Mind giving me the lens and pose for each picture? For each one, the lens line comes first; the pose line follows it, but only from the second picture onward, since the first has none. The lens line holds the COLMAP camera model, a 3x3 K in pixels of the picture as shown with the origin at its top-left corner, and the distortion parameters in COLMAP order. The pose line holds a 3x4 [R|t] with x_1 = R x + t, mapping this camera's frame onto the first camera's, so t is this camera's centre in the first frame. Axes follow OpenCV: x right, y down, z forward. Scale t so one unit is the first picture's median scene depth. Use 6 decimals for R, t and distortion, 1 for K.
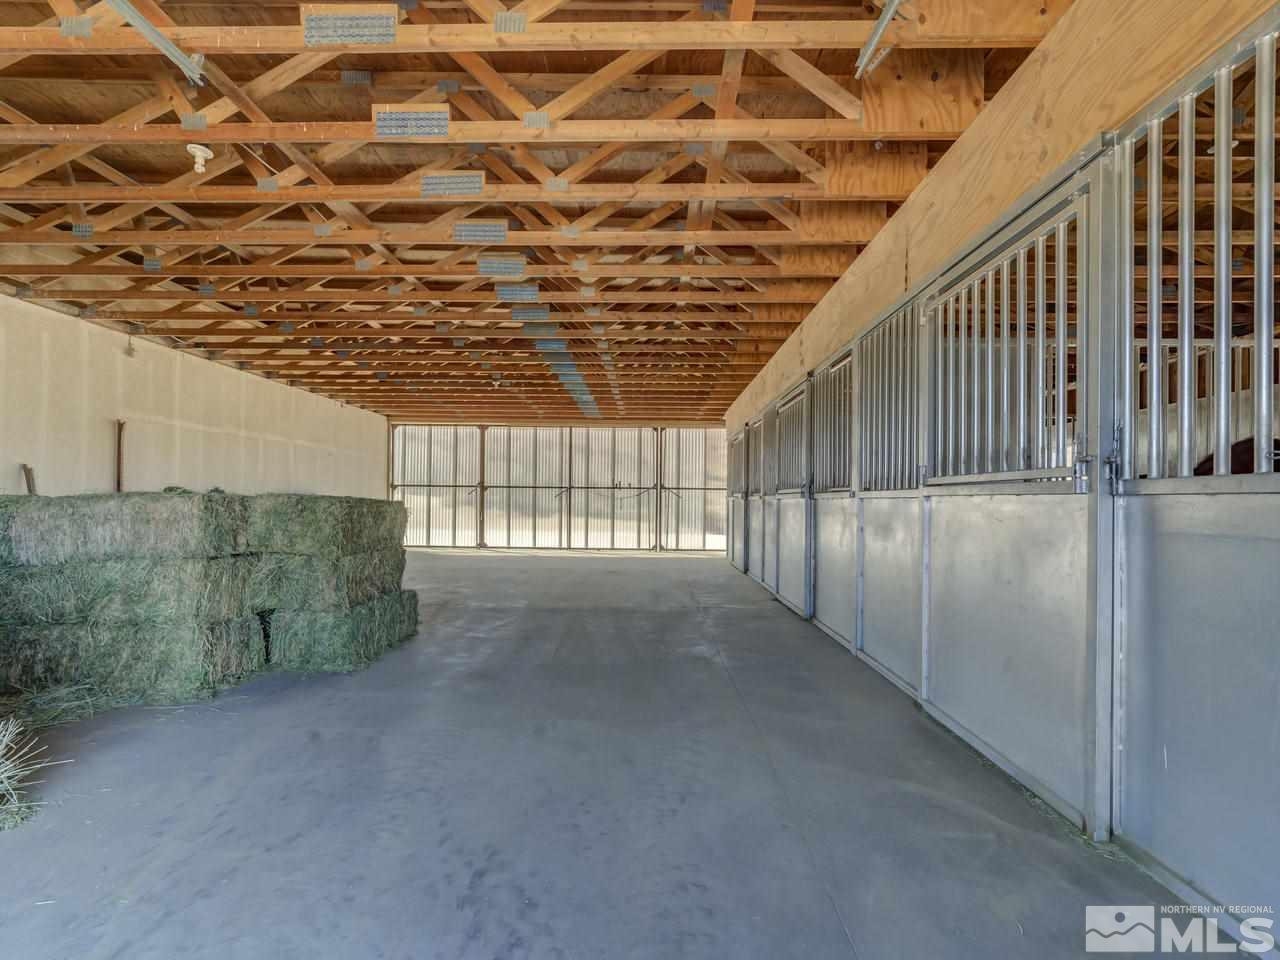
lens RADIAL K [[581.7, 0, 640.6], [0, 581.7, 488.7], [0, 0, 1]] dist [-0.001857, 0.000053]
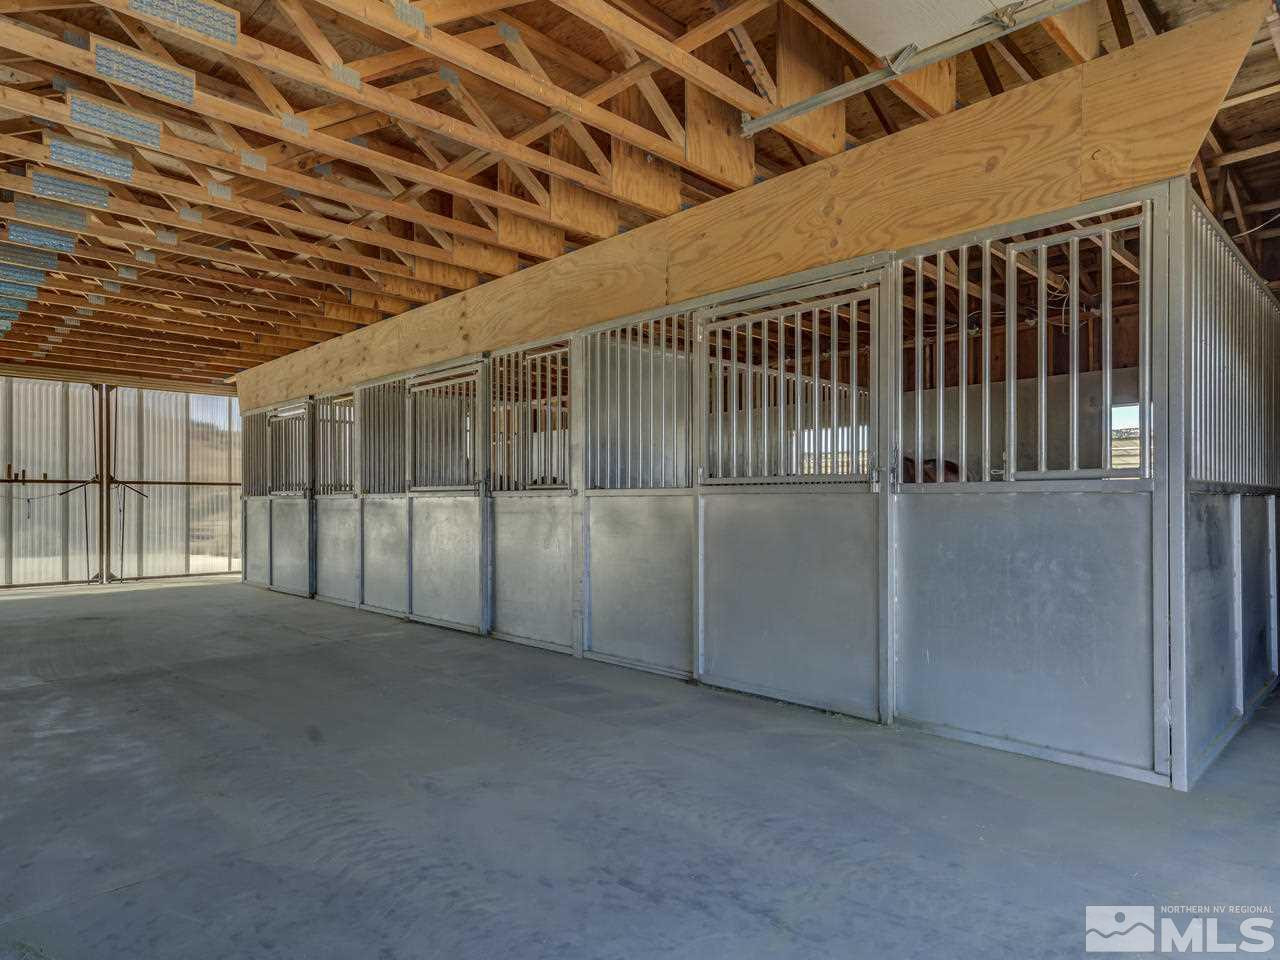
lens RADIAL K [[771.1, 0, 639.2], [0, 771.1, 488.1], [0, 0, 1]] dist [0.007730, 0.001316]
pose [[0.700075, -0.000025, 0.714069, -0.369447], [-0.005337, 0.999972, 0.005268, -0.003605], [-0.714049, -0.007499, 0.700055, 0.022956]]
